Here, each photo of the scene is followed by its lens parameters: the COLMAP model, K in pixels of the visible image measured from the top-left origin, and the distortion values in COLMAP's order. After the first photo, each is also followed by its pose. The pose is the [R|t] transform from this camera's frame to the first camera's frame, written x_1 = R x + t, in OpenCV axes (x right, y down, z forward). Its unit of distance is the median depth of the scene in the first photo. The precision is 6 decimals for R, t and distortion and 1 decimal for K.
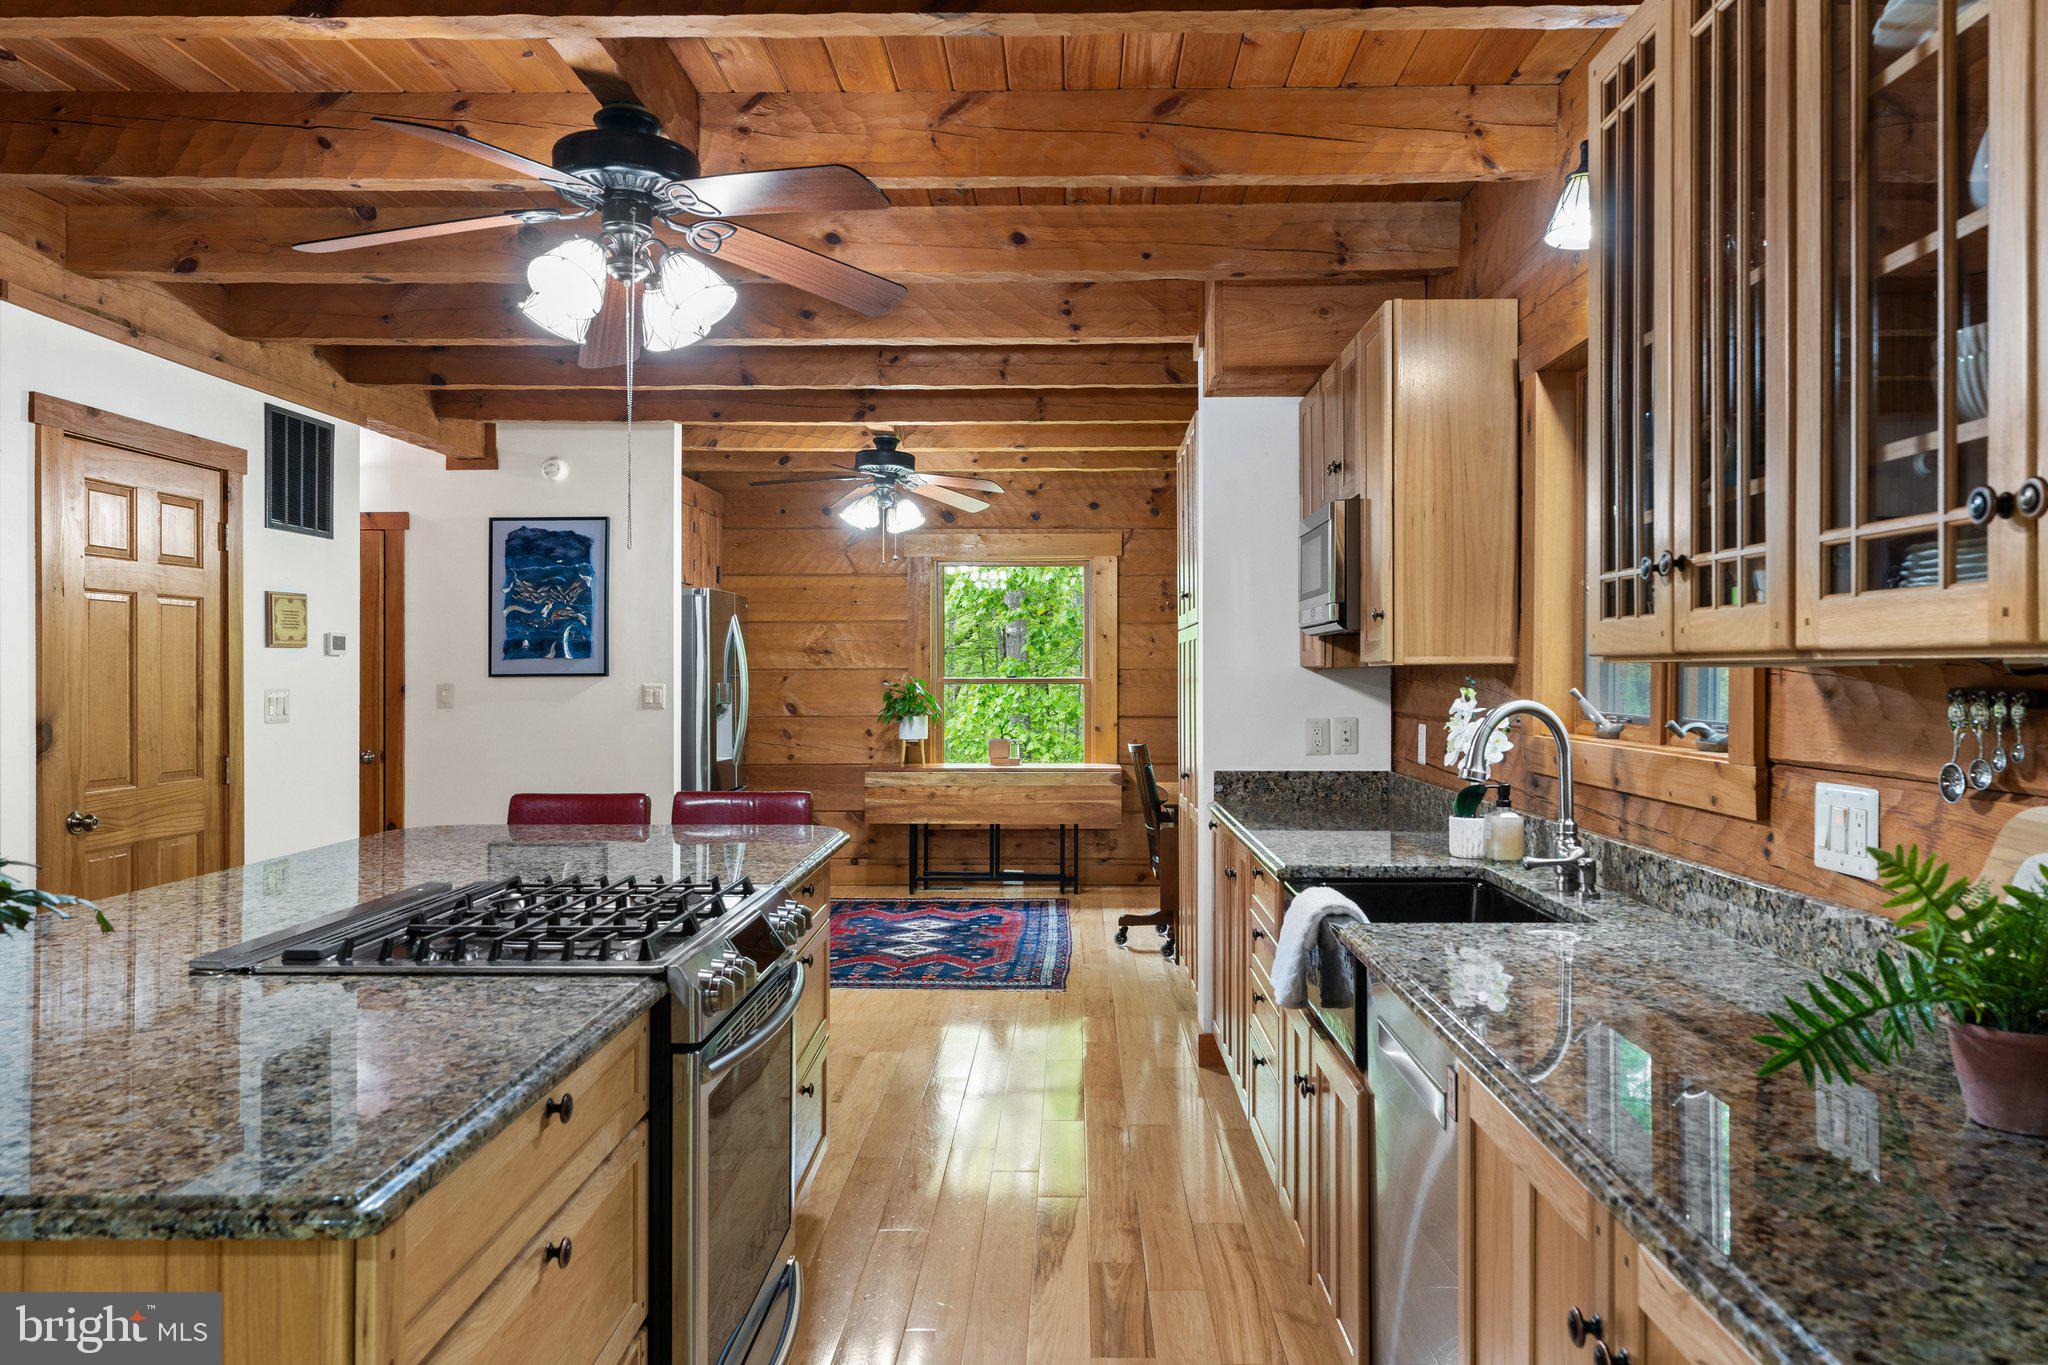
lens RADIAL K [[1394.2, 0, 1044.3], [0, 1394.2, 668.7], [0, 0, 1]] dist [-0.000136, 0.003382]
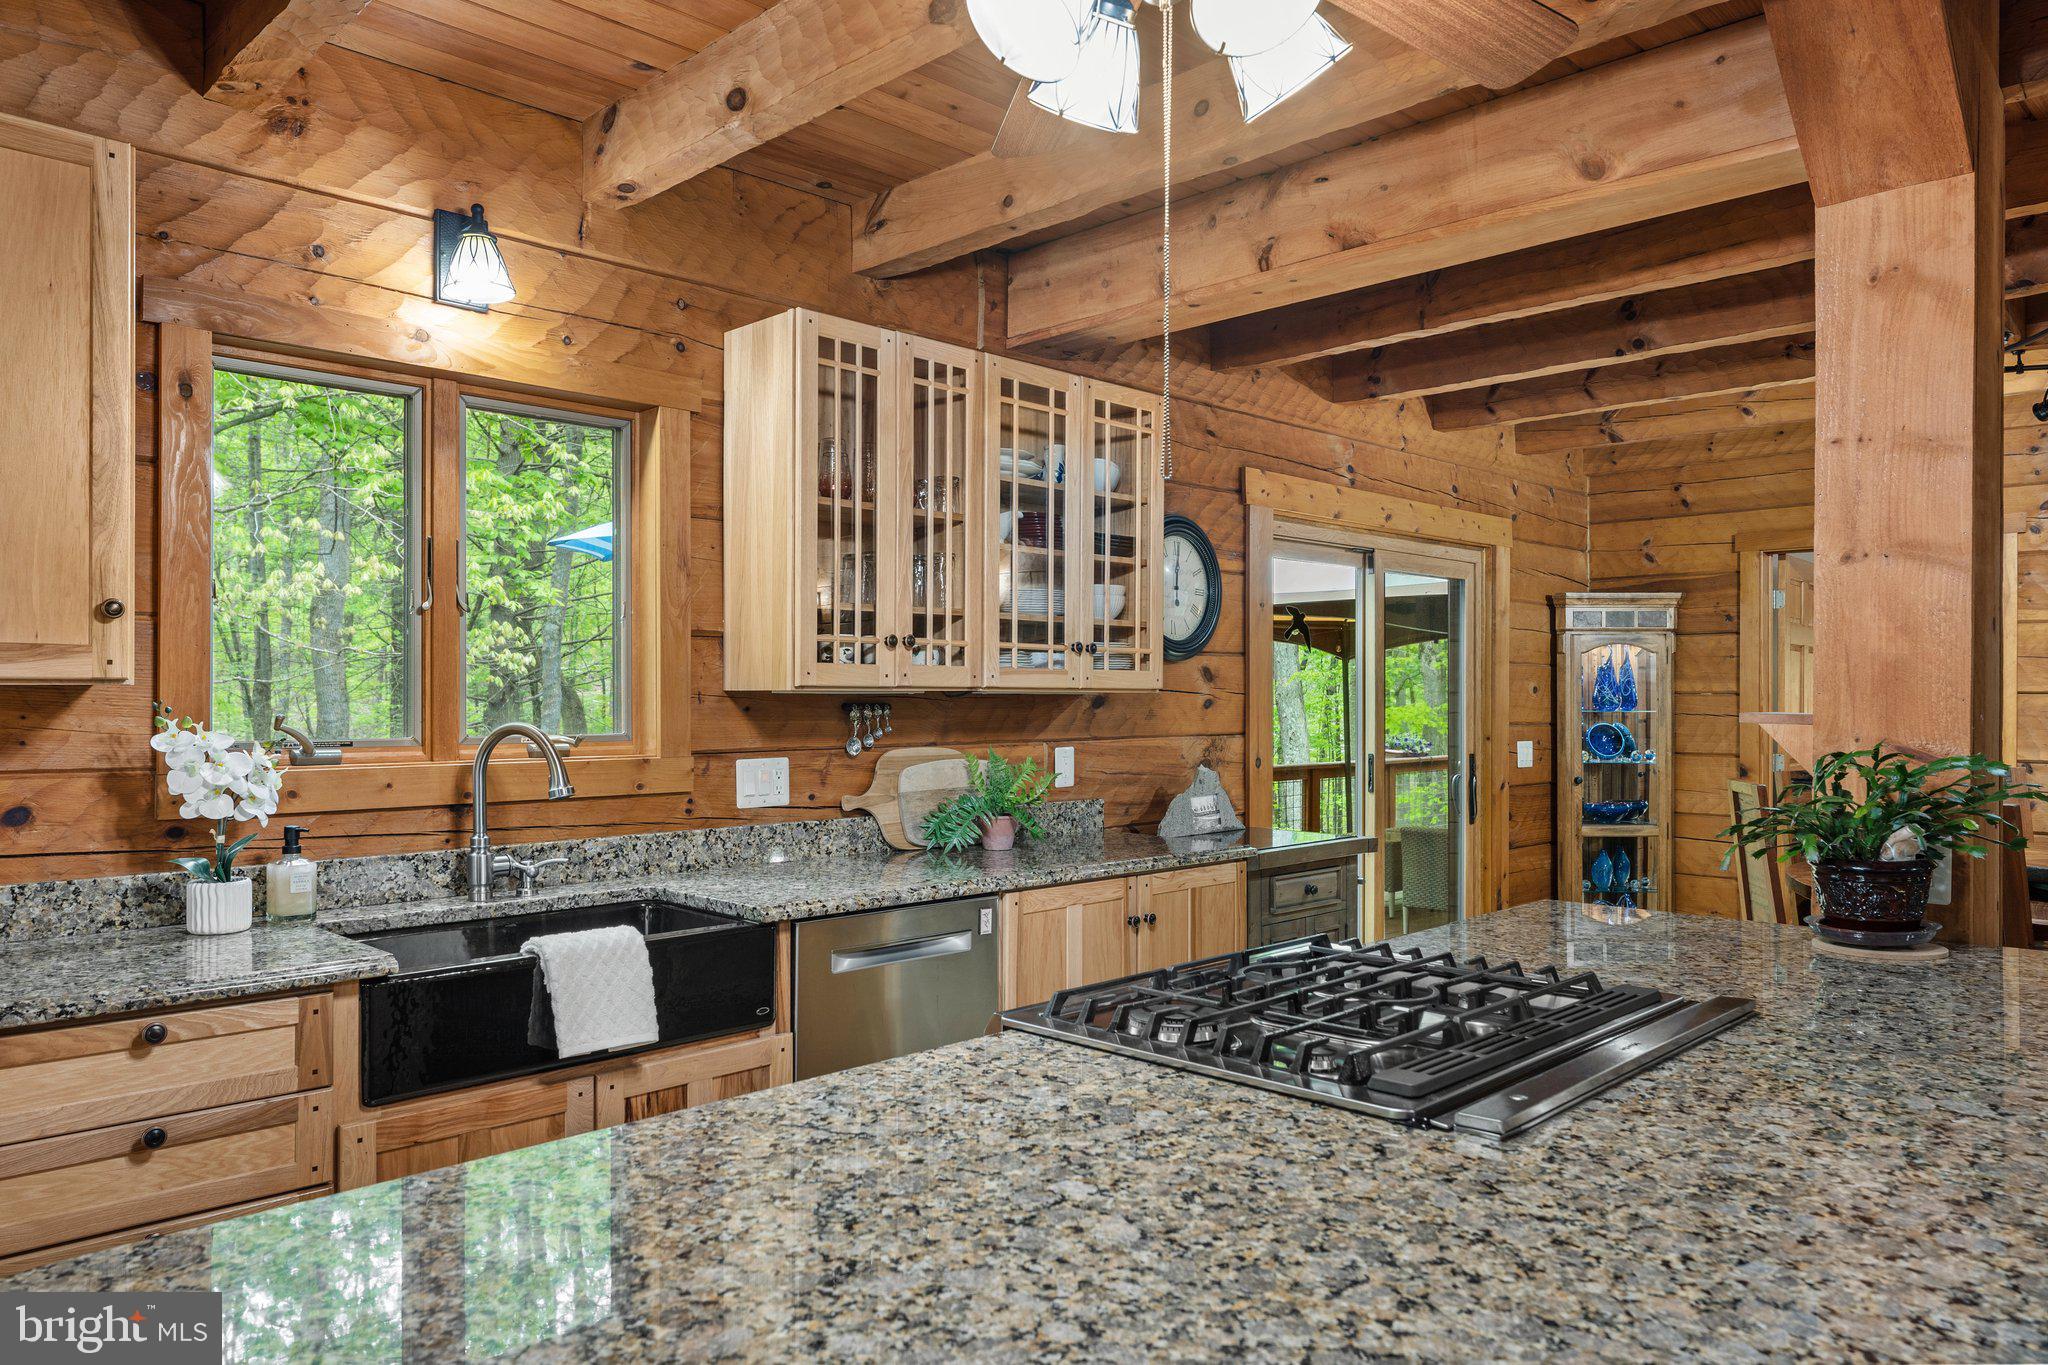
lens RADIAL K [[1394.2, 0, 1010.6], [0, 1394.2, 693.0], [0, 0, 1]] dist [-0.000136, 0.003382]
pose [[-0.725632, 0.003308, 0.688075, -0.301660], [-0.002122, 0.999973, -0.007045, 0.003218], [-0.688080, -0.006572, -0.725605, 0.685584]]
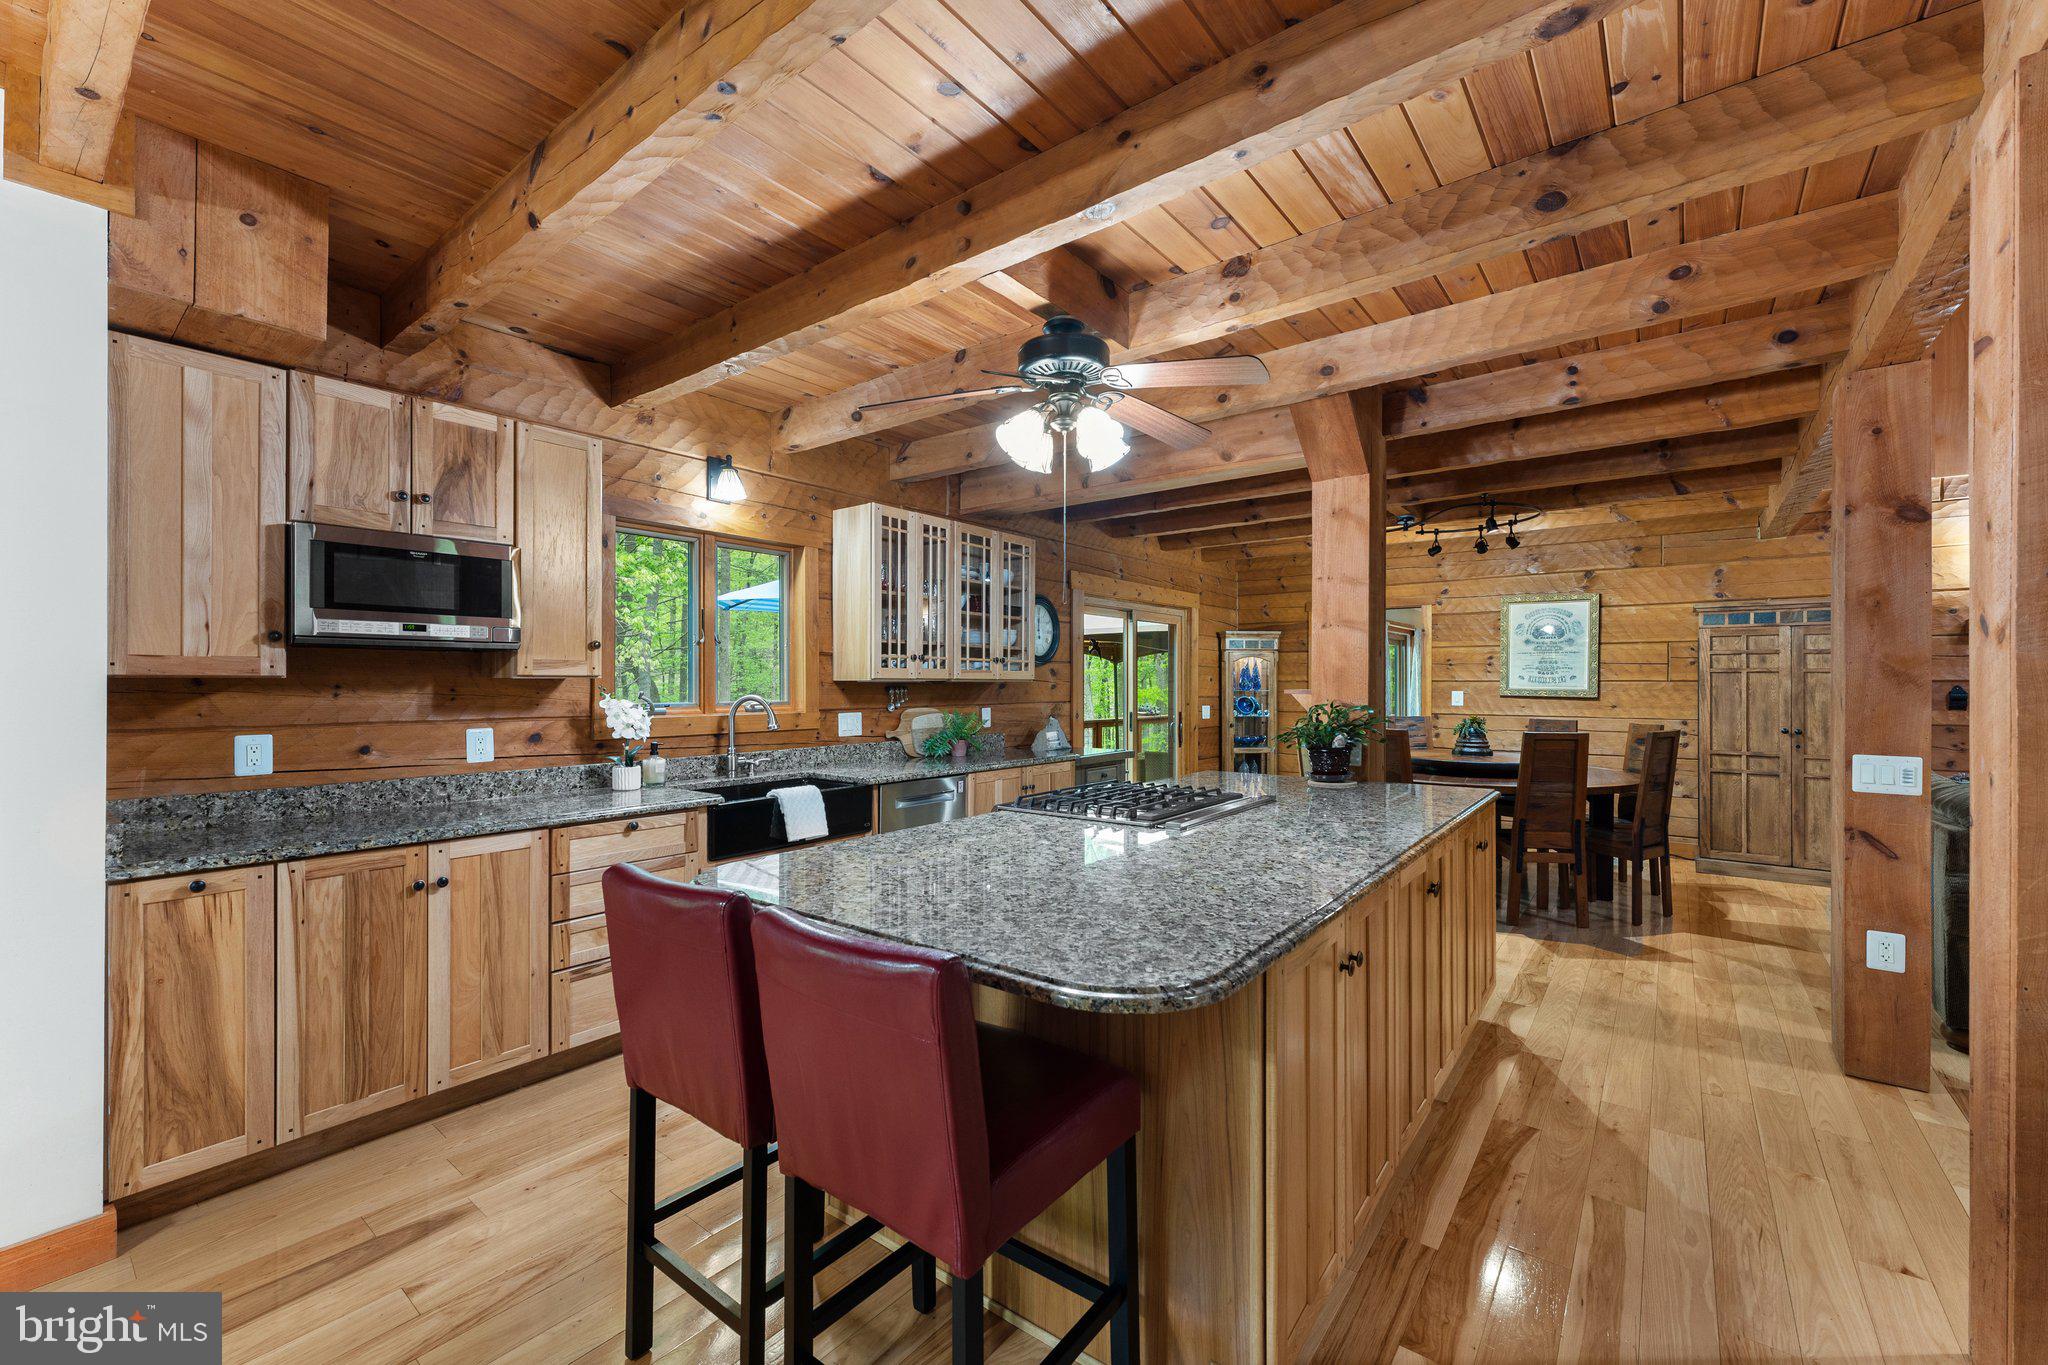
lens RADIAL K [[827.5, 0, 1018.8], [0, 827.5, 681.5], [0, 0, 1]] dist [0.004371, -0.000182]
pose [[-0.803852, 0.004247, 0.594814, -0.378205], [-0.000215, 0.999972, -0.007430, 0.004505], [-0.594829, -0.006101, -0.803829, 0.832771]]
